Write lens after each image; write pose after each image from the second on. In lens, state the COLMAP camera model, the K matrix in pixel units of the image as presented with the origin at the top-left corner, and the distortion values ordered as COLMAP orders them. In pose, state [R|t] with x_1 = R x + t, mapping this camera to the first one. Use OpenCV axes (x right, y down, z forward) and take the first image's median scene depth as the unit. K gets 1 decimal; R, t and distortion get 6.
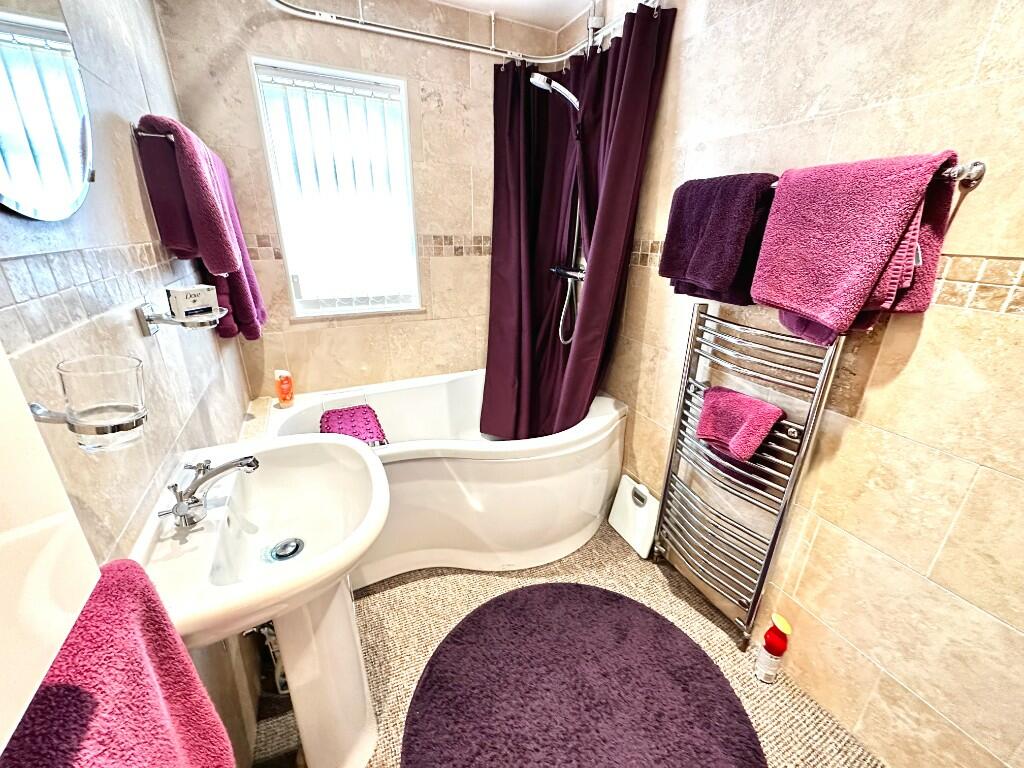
lens RADIAL K [[408.2, 0, 511.9], [0, 408.2, 379.7], [0, 0, 1]] dist [-0.002769, 0.000642]
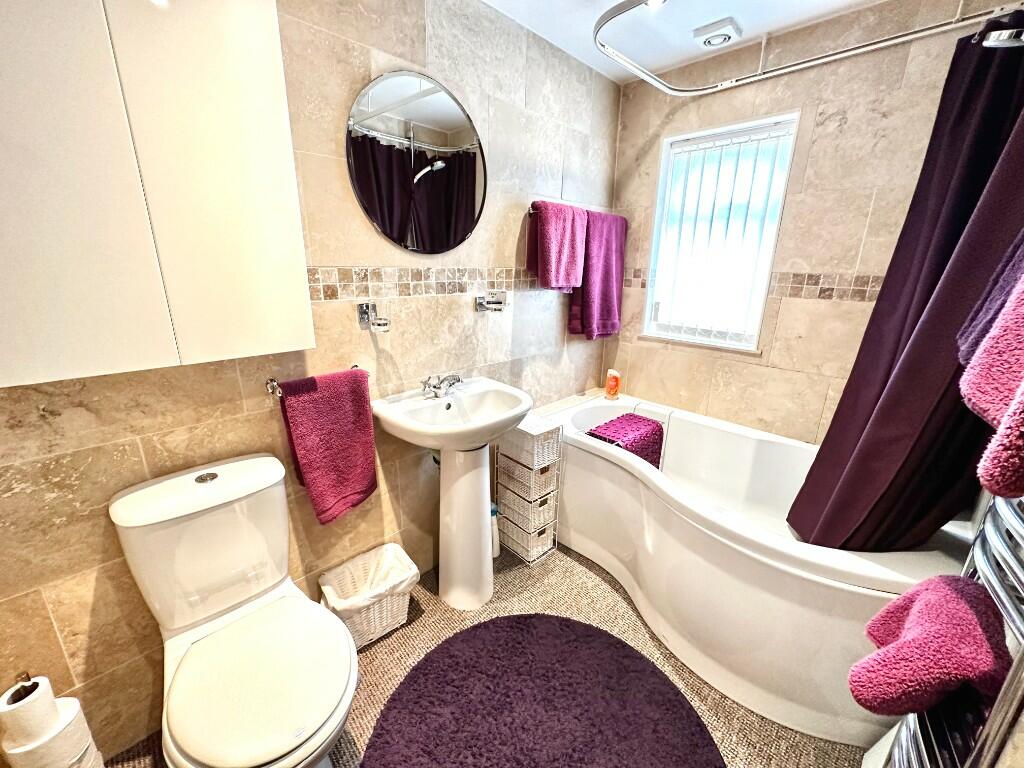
lens RADIAL K [[408.2, 0, 514.6], [0, 408.2, 380.2], [0, 0, 1]] dist [-0.002769, 0.000642]
pose [[0.331006, 0.253167, -0.909033, 0.491732], [-0.345213, 0.929047, 0.133039, -0.055409], [0.878216, 0.269773, 0.394917, 0.207458]]
